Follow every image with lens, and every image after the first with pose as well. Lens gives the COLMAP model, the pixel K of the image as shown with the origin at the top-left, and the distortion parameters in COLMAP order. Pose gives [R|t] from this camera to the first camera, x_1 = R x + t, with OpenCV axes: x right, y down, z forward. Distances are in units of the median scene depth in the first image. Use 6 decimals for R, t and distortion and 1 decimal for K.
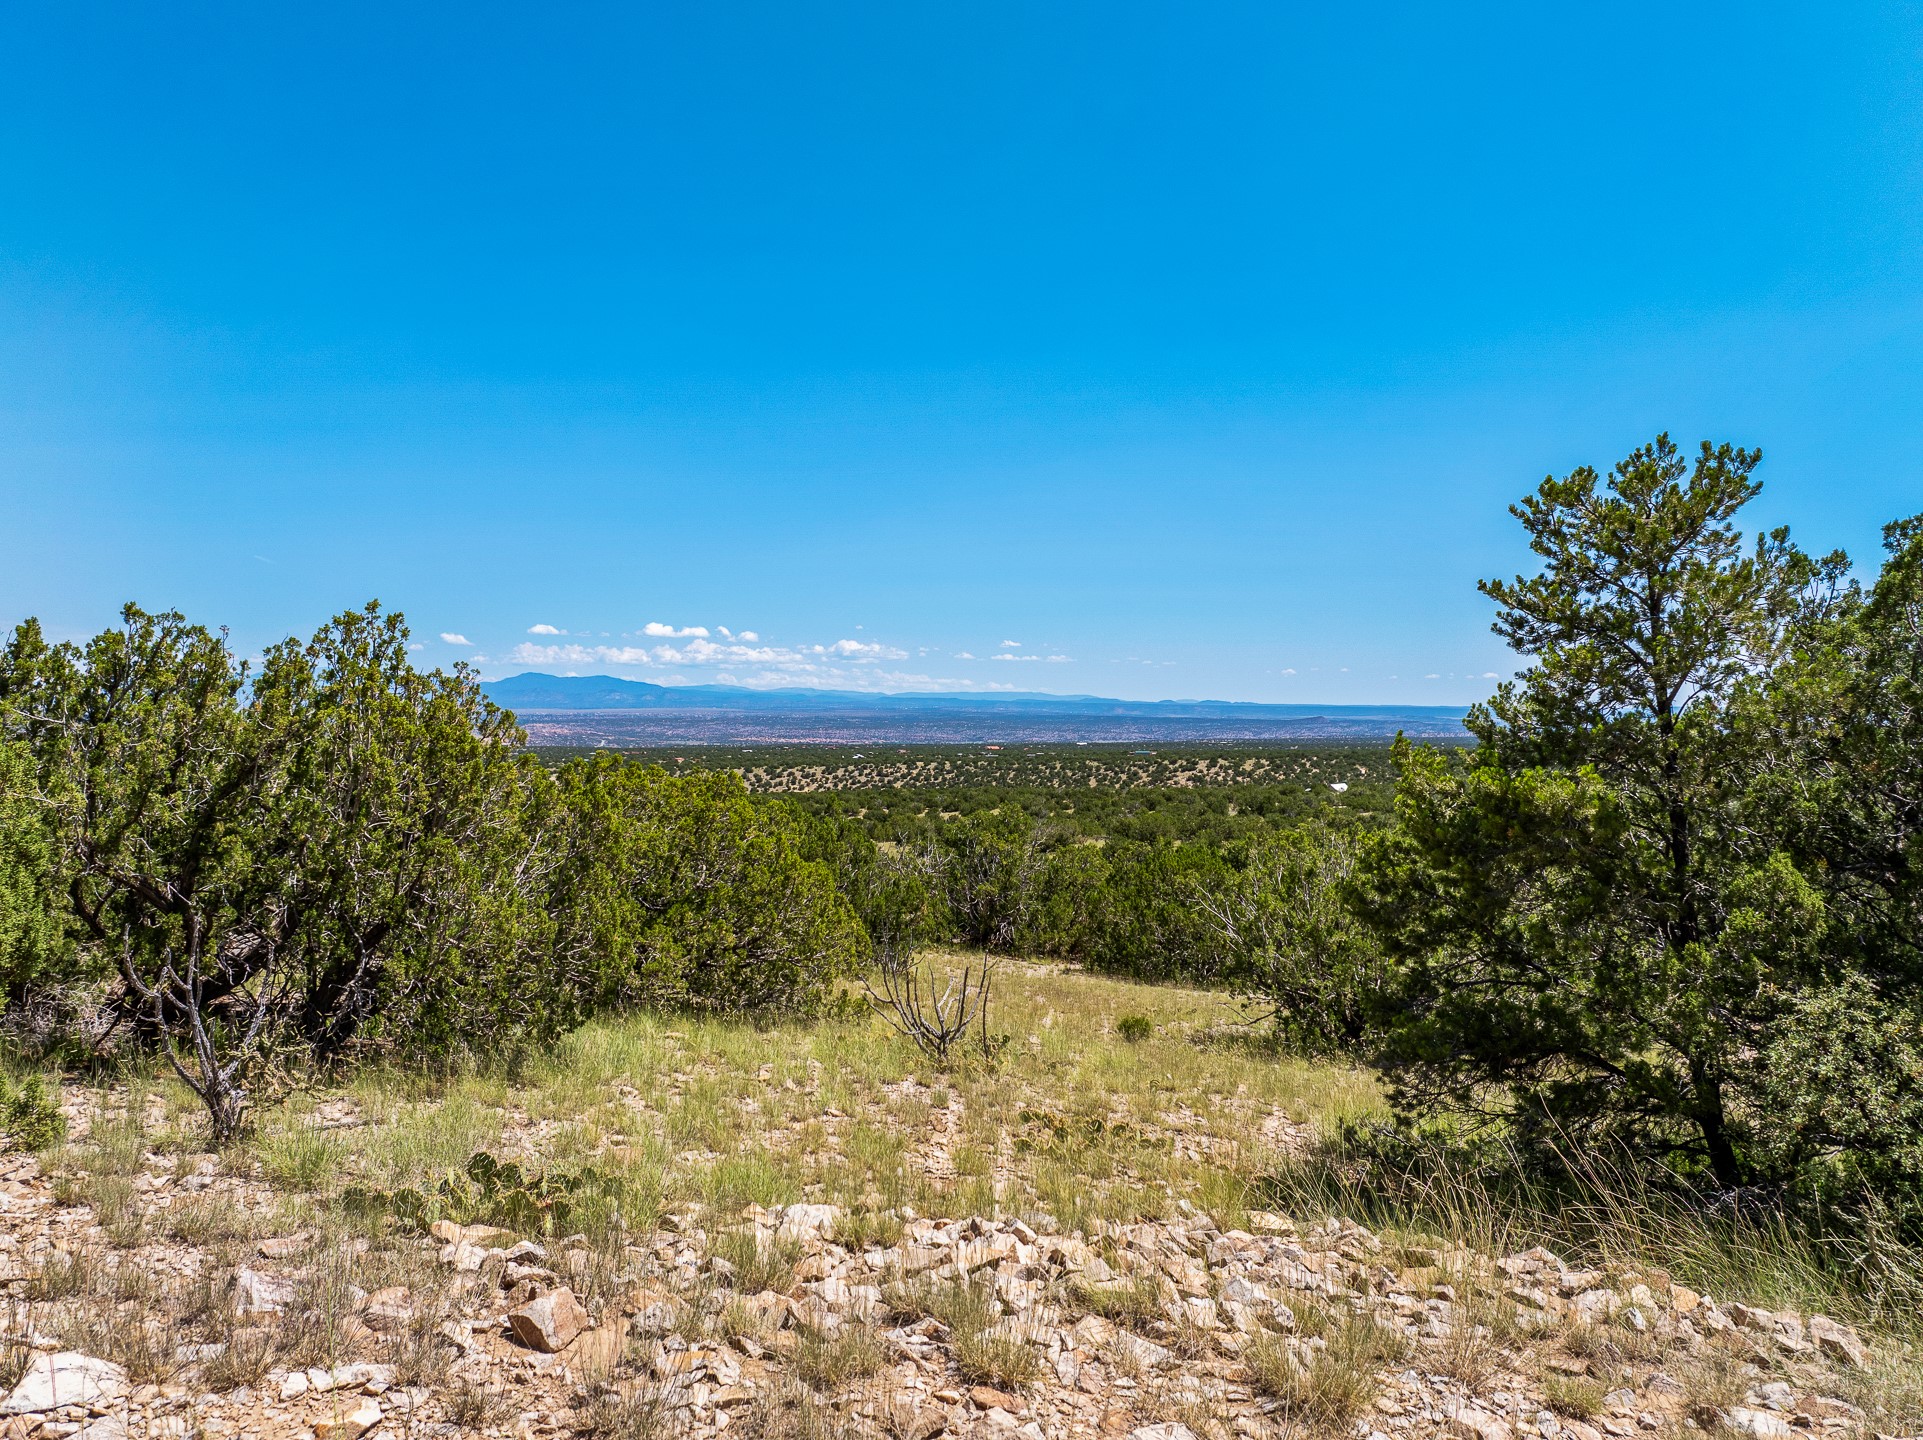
lens RADIAL K [[1368.3, 0, 978.3], [0, 1368.3, 722.3], [0, 0, 1]] dist [-0.034564, -0.001146]
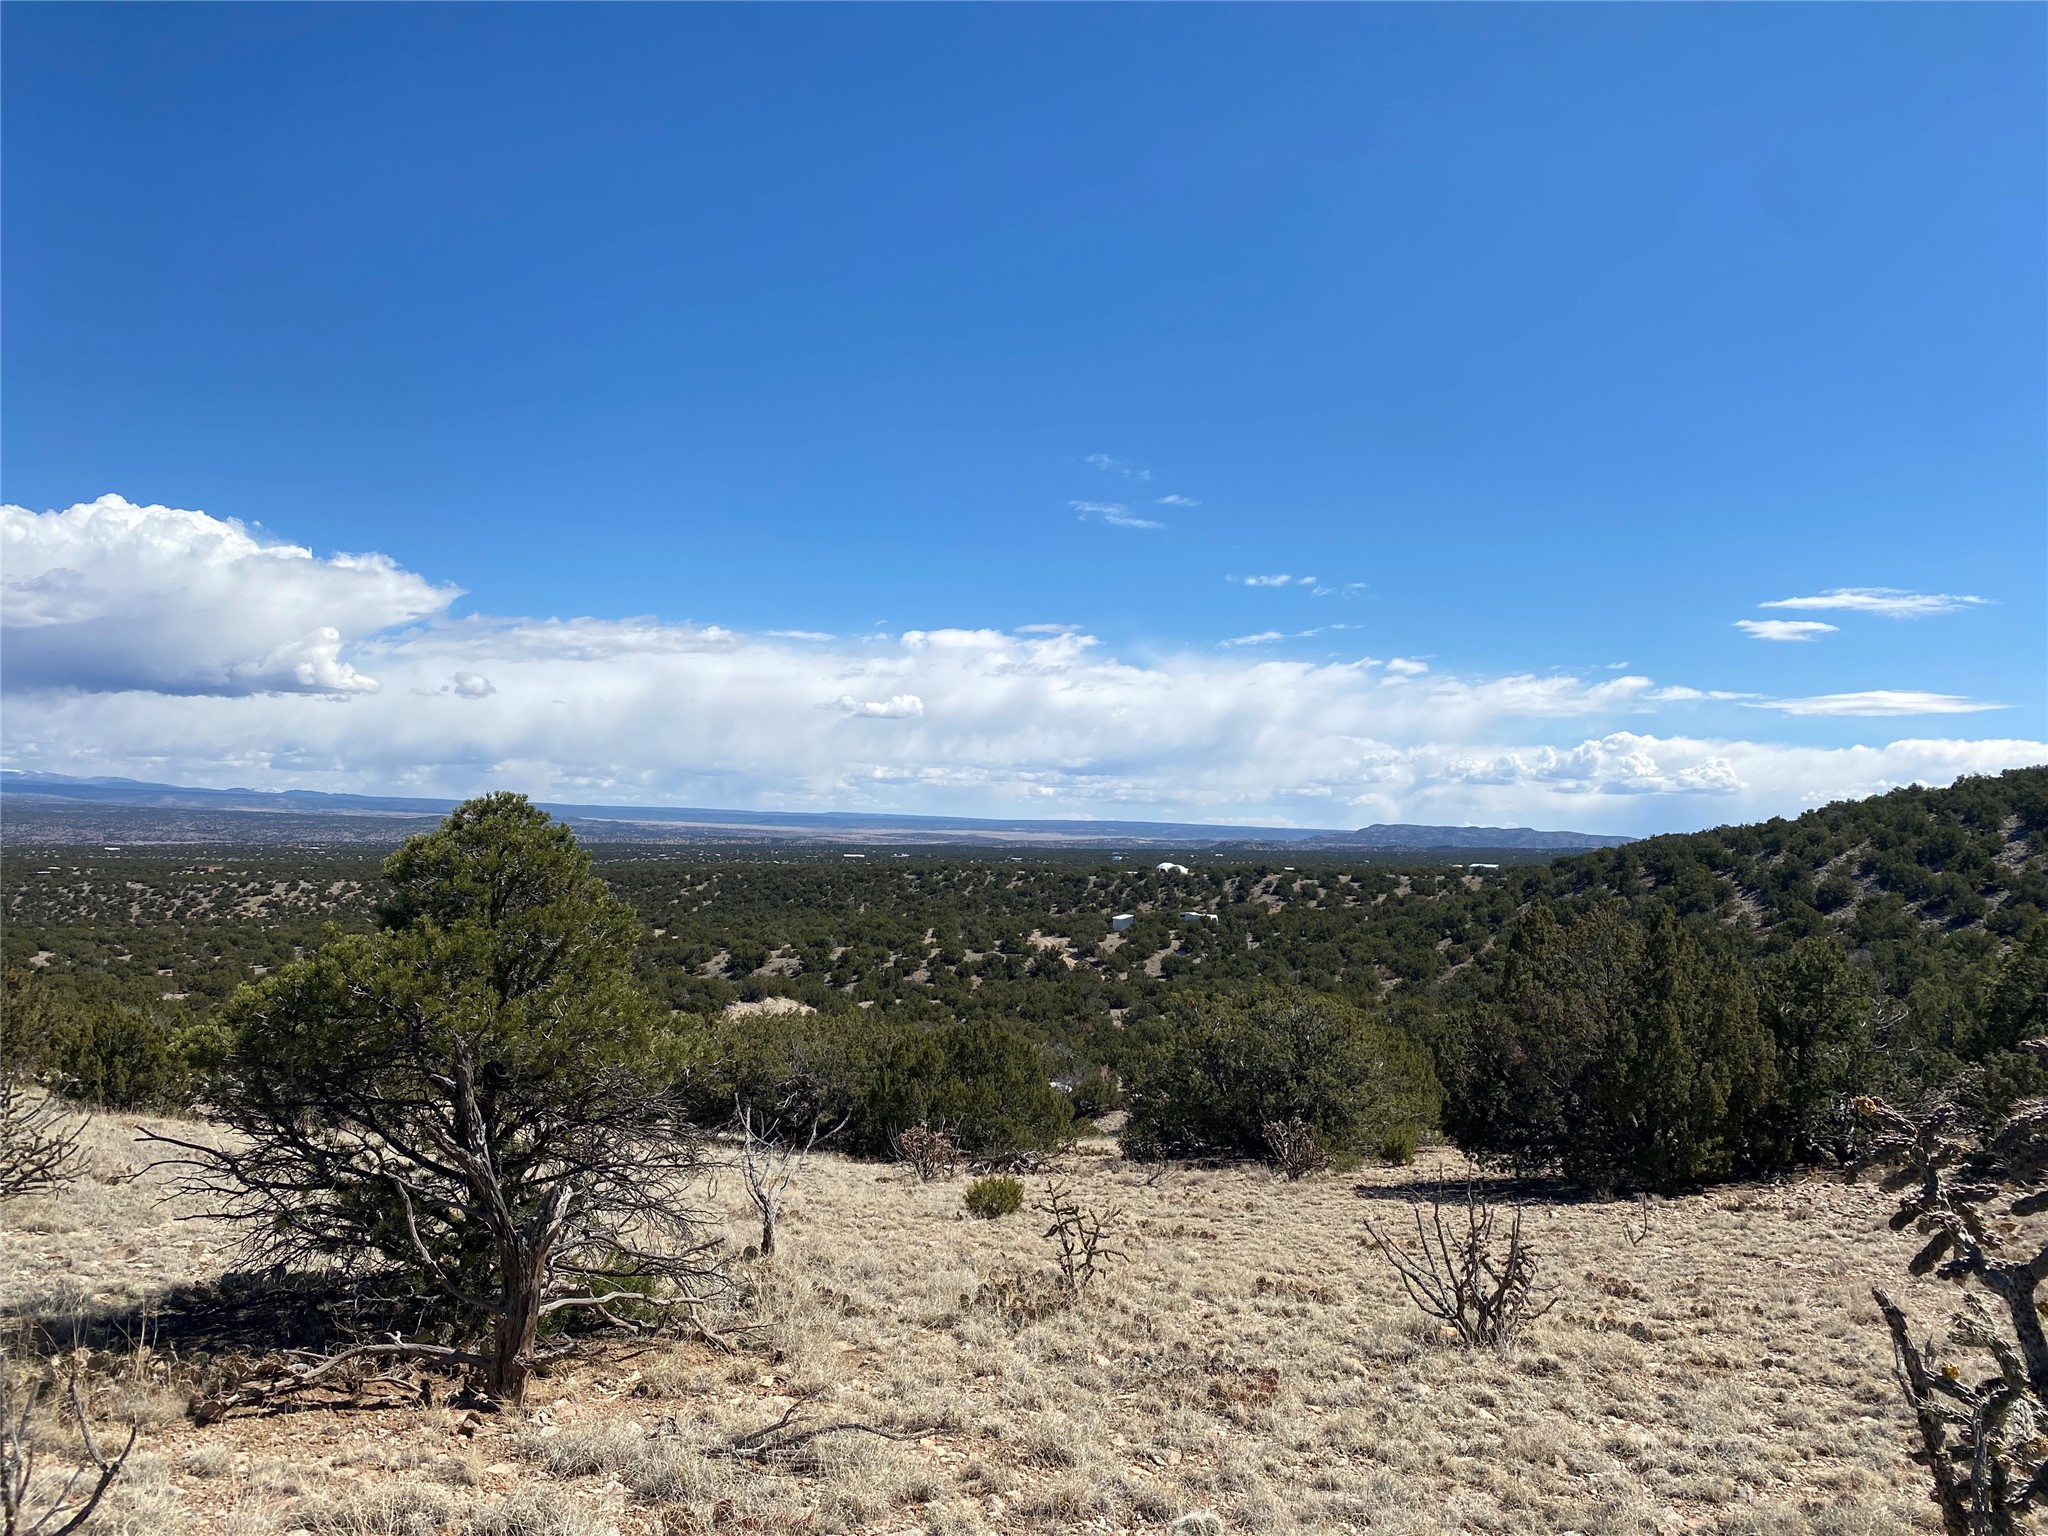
lens RADIAL K [[1582.9, 0, 1048.5], [0, 1582.9, 778.8], [0, 0, 1]] dist [0.037180, -0.020359]
pose [[0.821474, 0.036001, 0.569108, -0.016039], [-0.020835, 0.999234, -0.033136, -0.014074], [-0.569865, 0.015363, 0.821595, -0.121194]]
